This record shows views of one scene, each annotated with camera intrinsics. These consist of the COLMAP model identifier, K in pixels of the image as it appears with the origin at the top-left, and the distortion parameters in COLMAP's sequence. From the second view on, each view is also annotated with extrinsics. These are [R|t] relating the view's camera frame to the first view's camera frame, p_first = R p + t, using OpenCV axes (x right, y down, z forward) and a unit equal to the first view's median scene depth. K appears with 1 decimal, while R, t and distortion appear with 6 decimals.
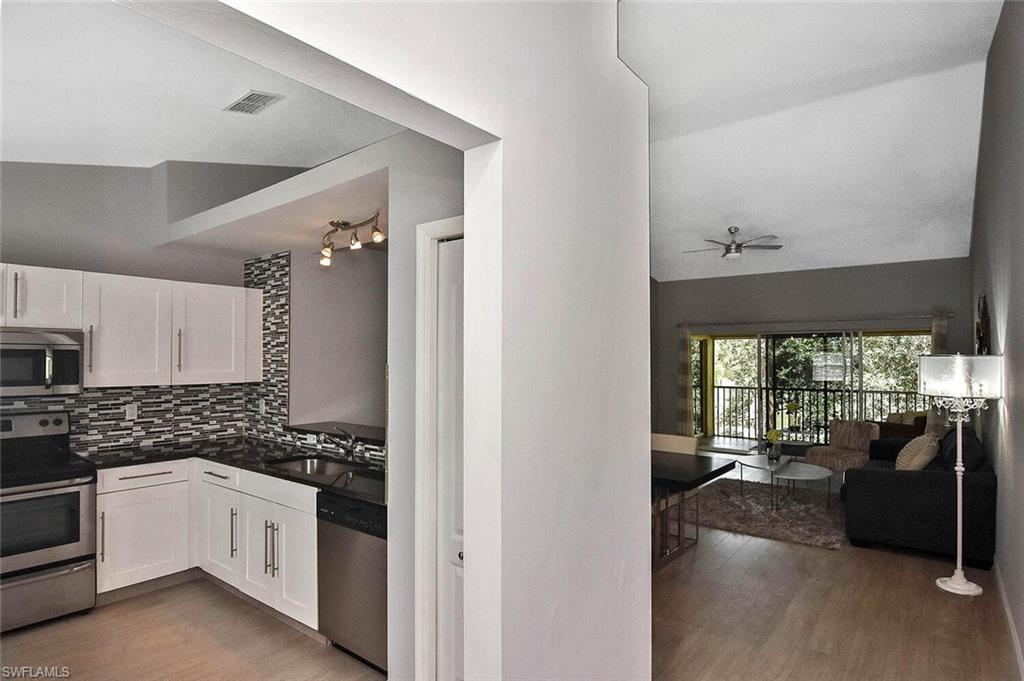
lens RADIAL K [[562.5, 0, 512.0], [0, 562.5, 340.5], [0, 0, 1]] dist [-0.005177, -0.003141]
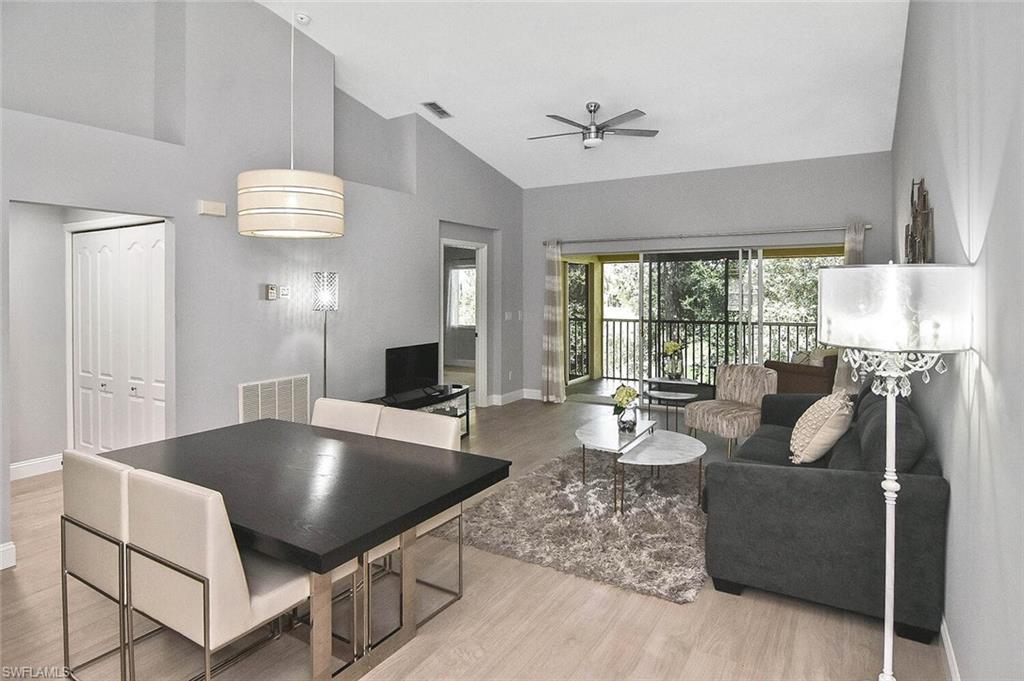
lens RADIAL K [[577.6, 0, 513.1], [0, 577.6, 285.6], [0, 0, 1]] dist [-0.000335, 0.000046]
pose [[0.992675, -0.004526, 0.120730, 0.158150], [0.001465, 0.999676, 0.025430, 0.012301], [-0.120806, -0.025066, 0.992360, 0.209846]]
